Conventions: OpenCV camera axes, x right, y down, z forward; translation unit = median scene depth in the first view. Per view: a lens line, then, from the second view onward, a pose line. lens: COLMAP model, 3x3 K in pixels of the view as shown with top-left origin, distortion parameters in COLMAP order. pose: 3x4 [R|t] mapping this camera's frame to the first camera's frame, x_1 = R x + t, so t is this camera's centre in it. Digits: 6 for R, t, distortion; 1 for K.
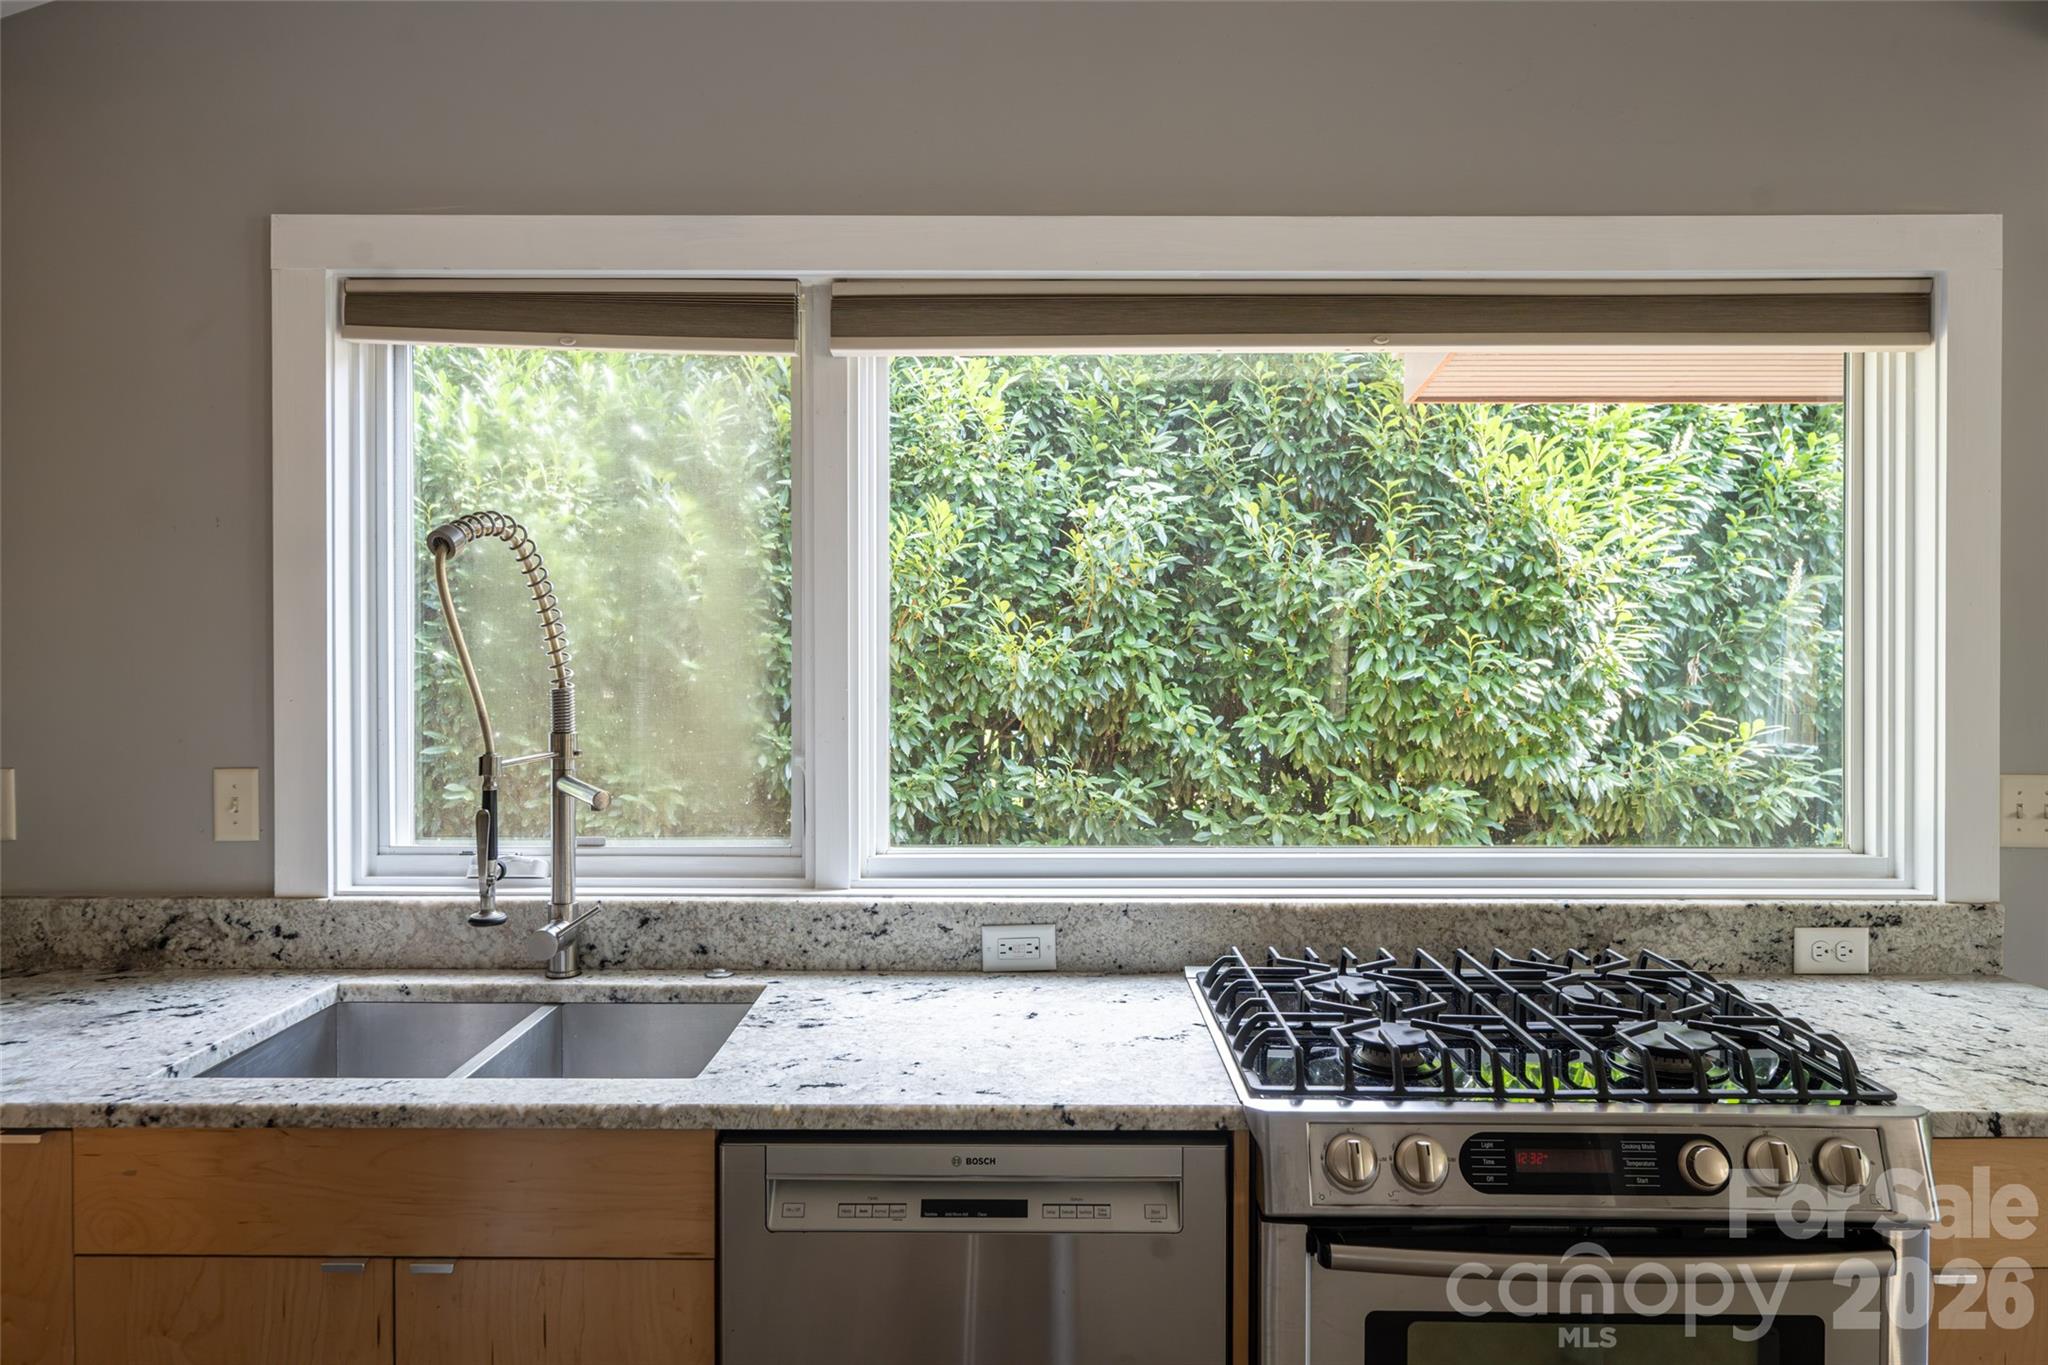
lens RADIAL K [[1330.4, 0, 1027.5], [0, 1330.4, 655.9], [0, 0, 1]] dist [0.003018, -0.003499]
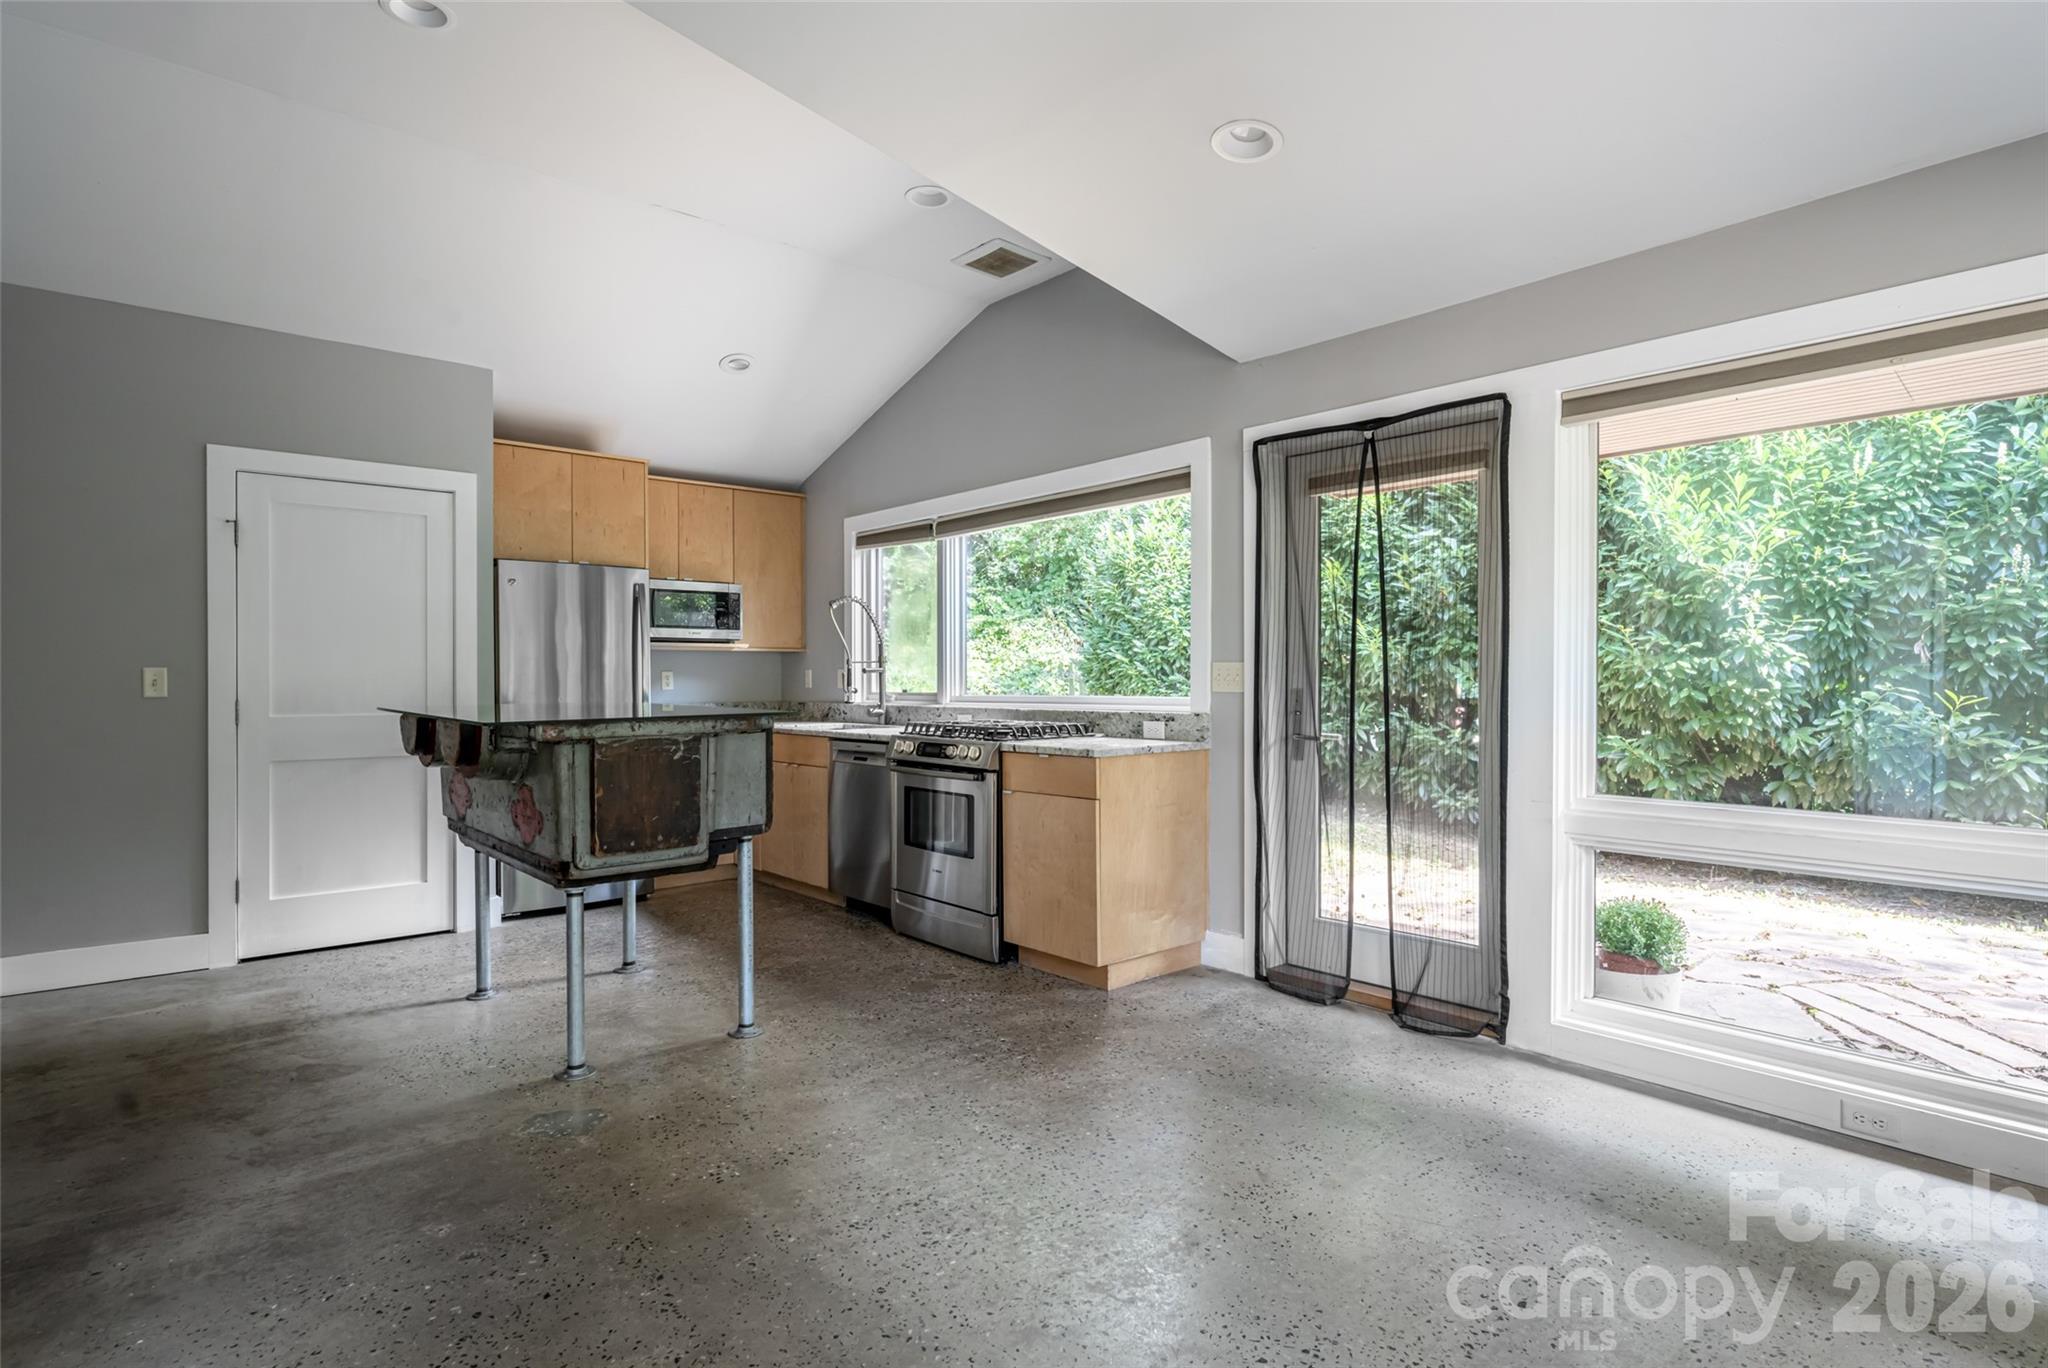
lens RADIAL K [[1073.1, 0, 1020.4], [0, 1073.1, 680.5], [0, 0, 1]] dist [0.004141, -0.007341]
pose [[0.650516, -0.003289, -0.759485, 0.702608], [-0.004461, 0.999957, -0.008151, 0.049101], [0.759480, 0.008690, 0.650473, -0.196721]]
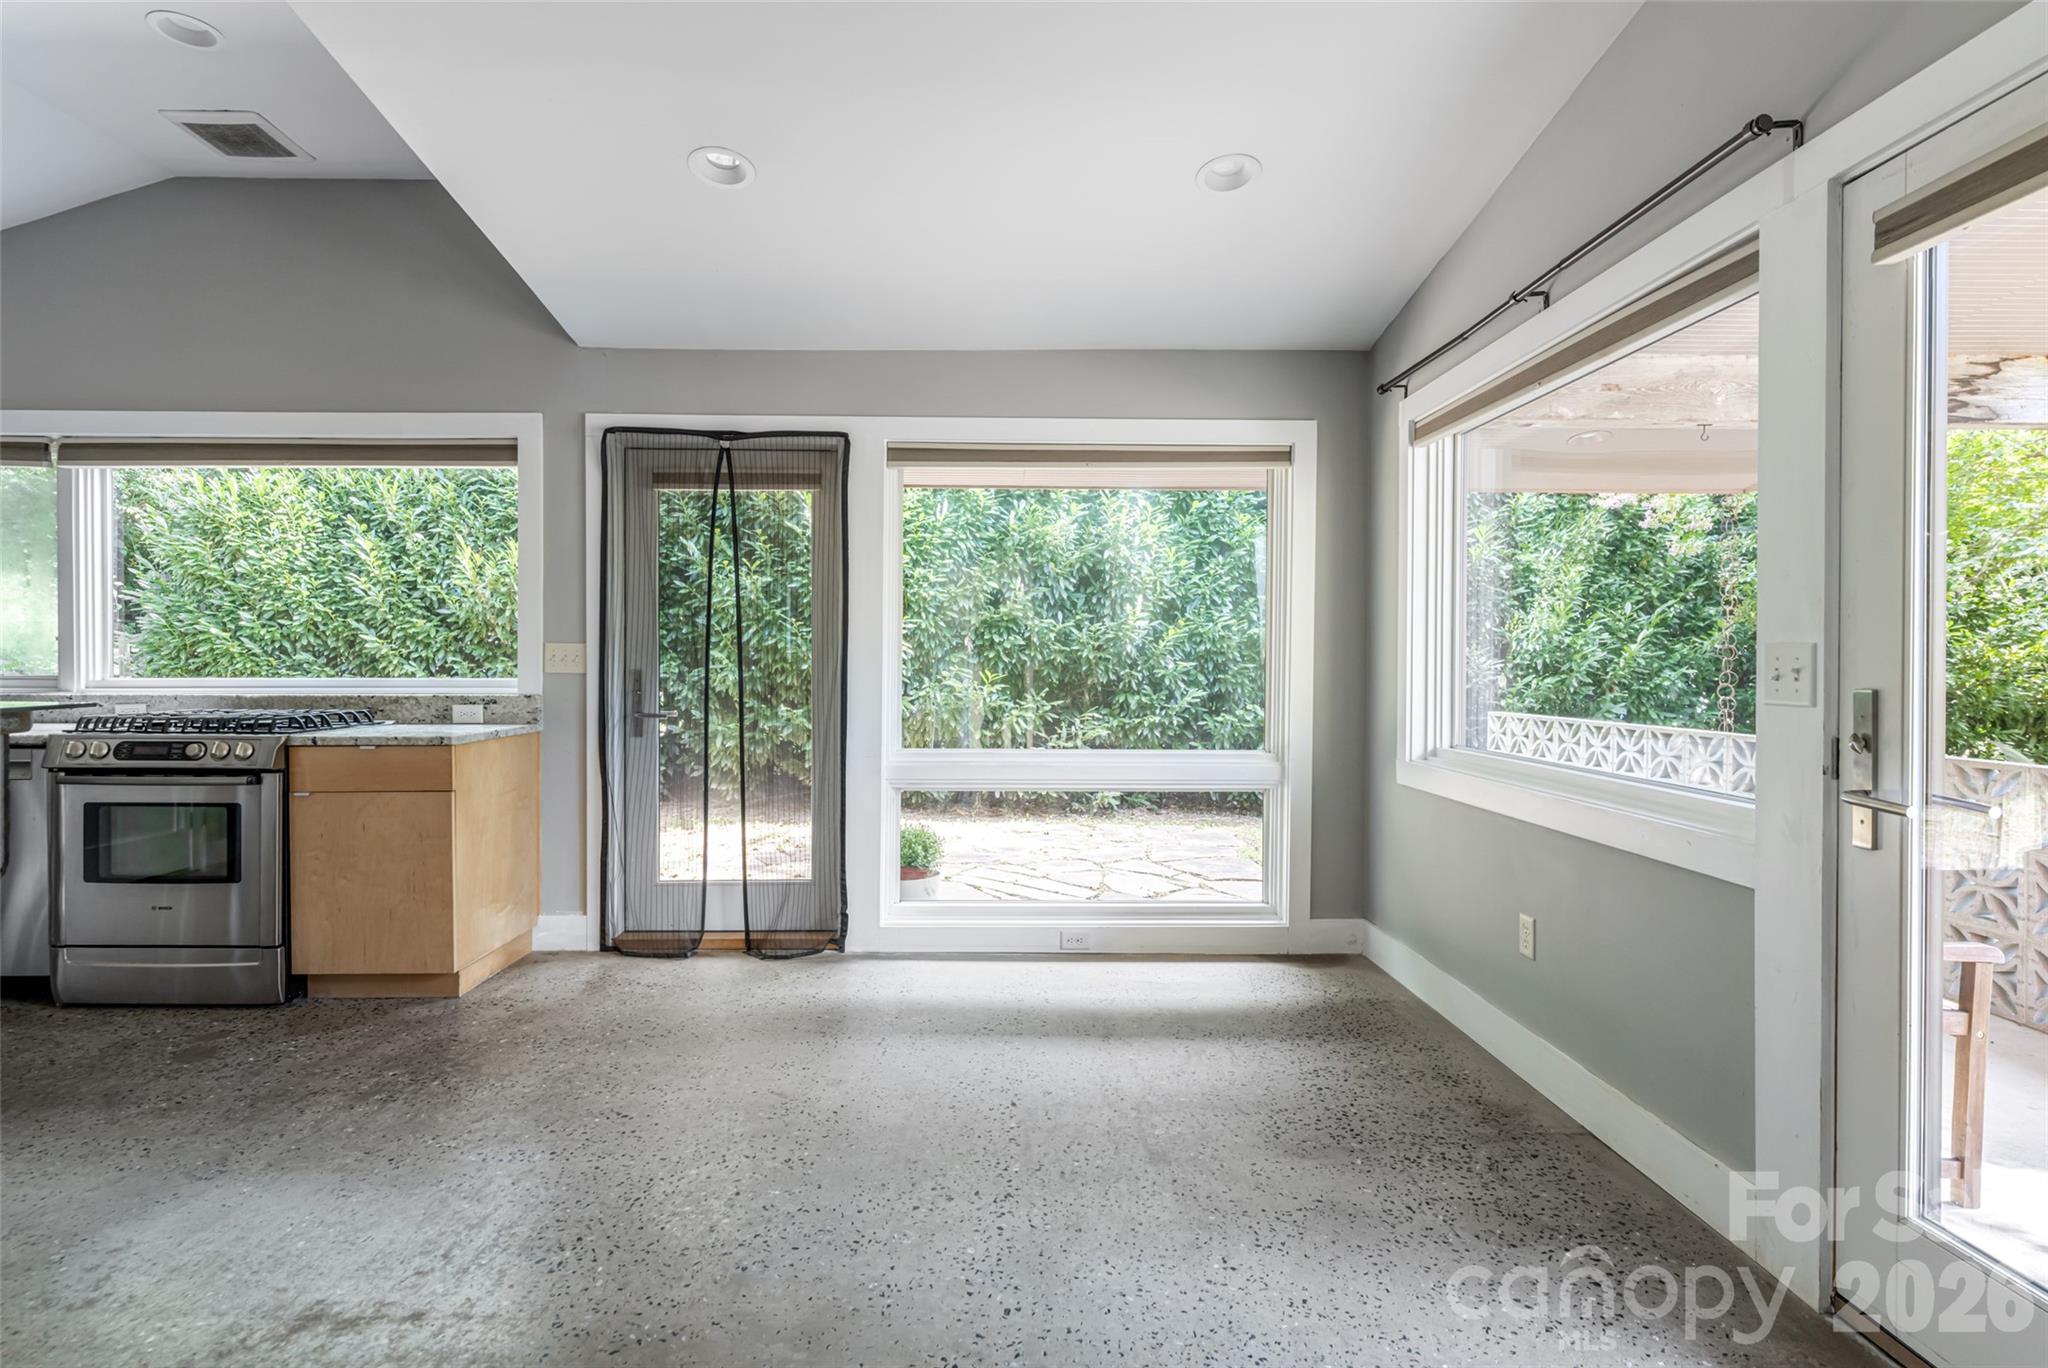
lens RADIAL K [[1013.3, 0, 1024.5], [0, 1013.3, 668.9], [0, 0, 1]] dist [-0.007880, 0.004524]
pose [[0.999750, 0.001090, 0.022353, 0.547016], [-0.001010, 0.999993, -0.003601, 0.049792], [-0.022357, 0.003578, 0.999744, -0.302904]]
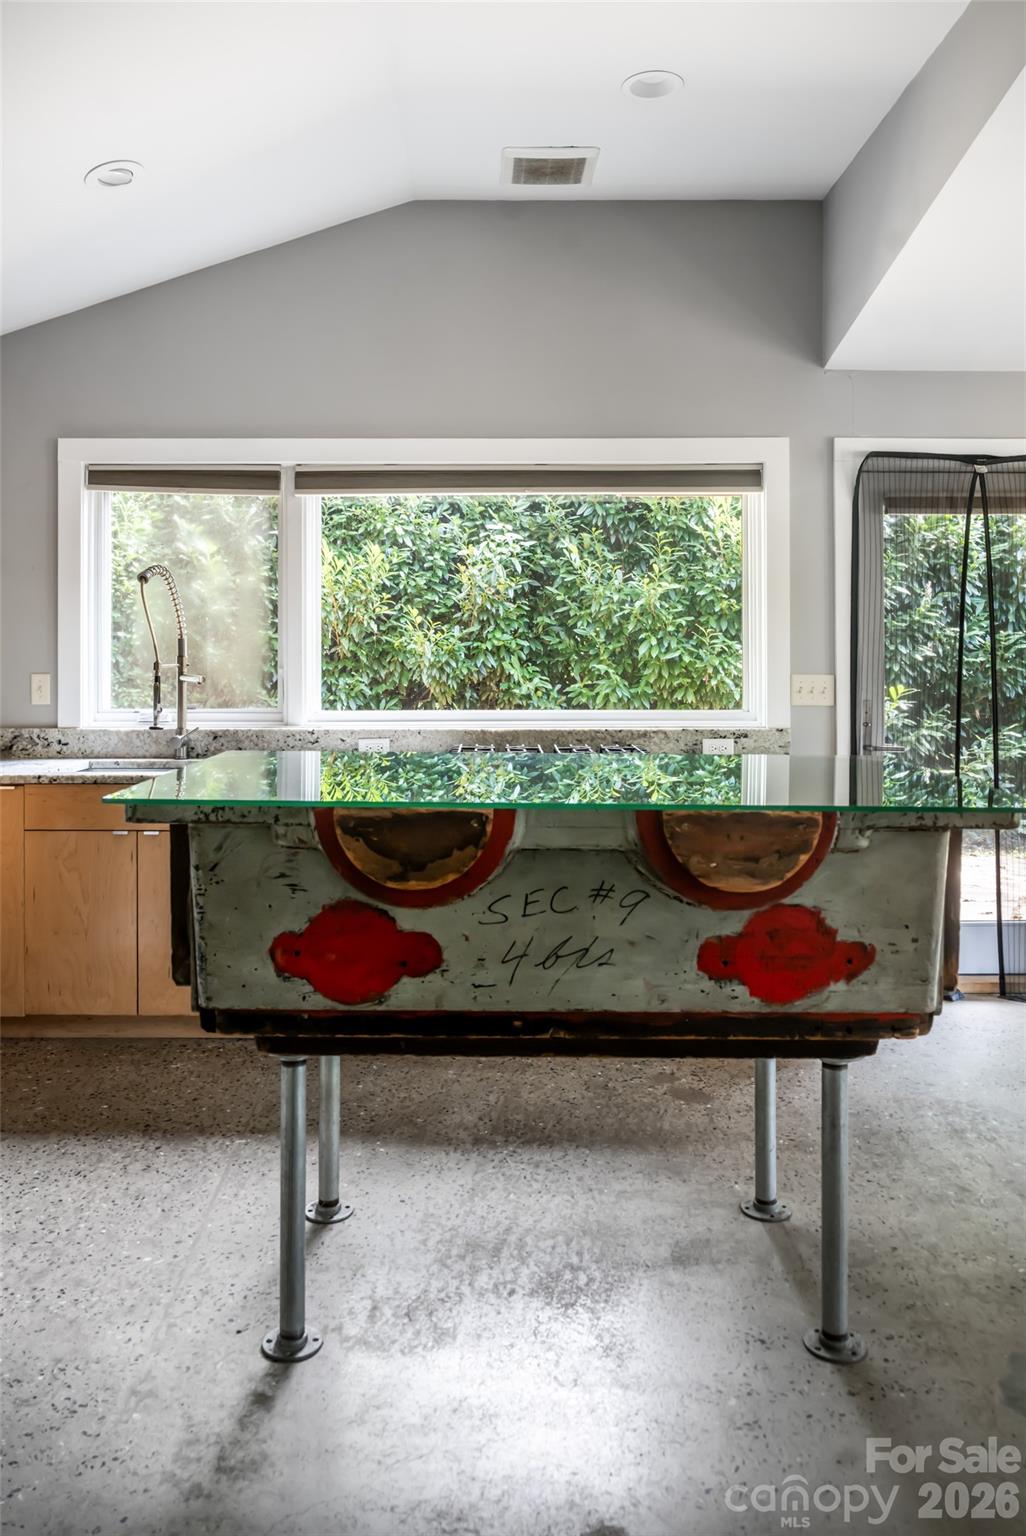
lens RADIAL K [[1197.0, 0, 487.8], [0, 1197.0, 649.6], [0, 0, 1]] dist [-0.001013, -0.000488]
pose [[0.999995, -0.002110, -0.002496, 0.069610], [0.002071, 0.999879, -0.015404, 0.027009], [0.002528, 0.015398, 0.999878, -0.389607]]
